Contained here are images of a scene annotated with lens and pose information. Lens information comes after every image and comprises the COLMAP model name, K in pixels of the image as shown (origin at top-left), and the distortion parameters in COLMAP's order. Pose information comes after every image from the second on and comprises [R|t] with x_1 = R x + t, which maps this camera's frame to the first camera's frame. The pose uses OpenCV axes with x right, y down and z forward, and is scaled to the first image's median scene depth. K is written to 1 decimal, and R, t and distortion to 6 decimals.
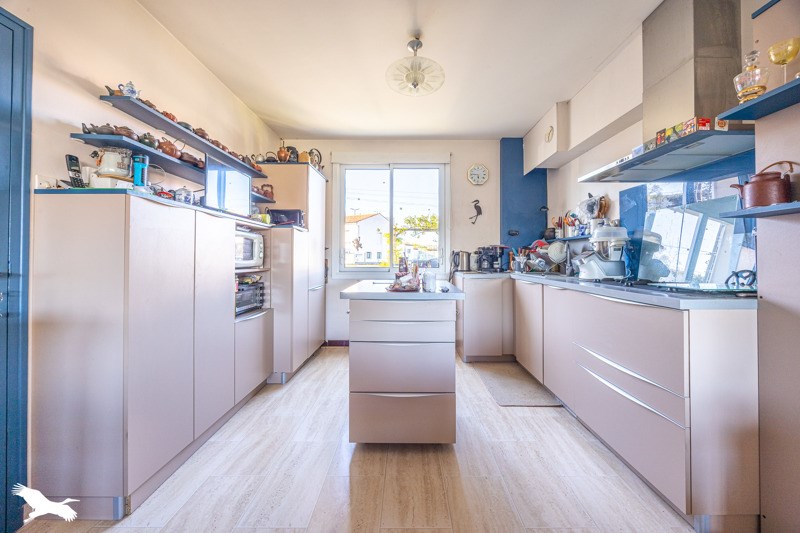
lens RADIAL K [[309.0, 0, 405.6], [0, 309.0, 254.0], [0, 0, 1]] dist [0.000365, -0.000004]
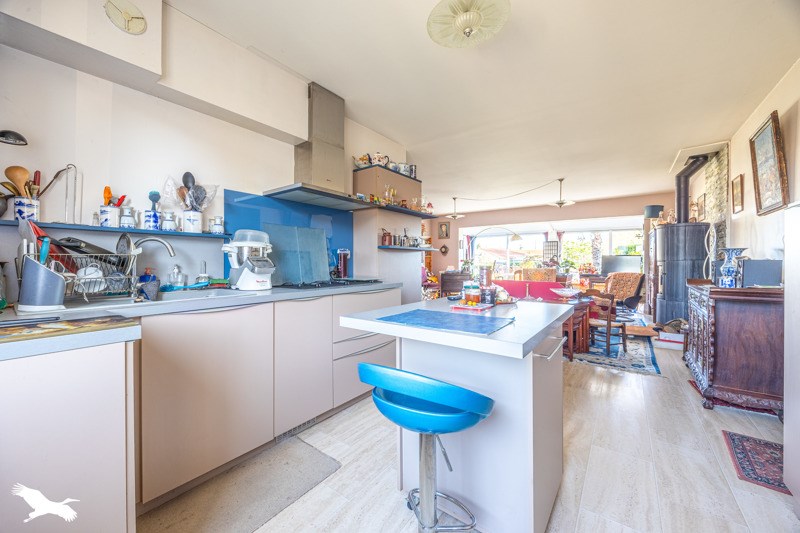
lens RADIAL K [[309.0, 0, 403.6], [0, 309.0, 262.8], [0, 0, 1]] dist [0.000365, -0.000004]
pose [[-0.812496, -0.000430, 0.582966, -0.275099], [-0.004927, 0.999969, -0.006130, 0.009661], [-0.582945, -0.007852, -0.812473, 1.683053]]
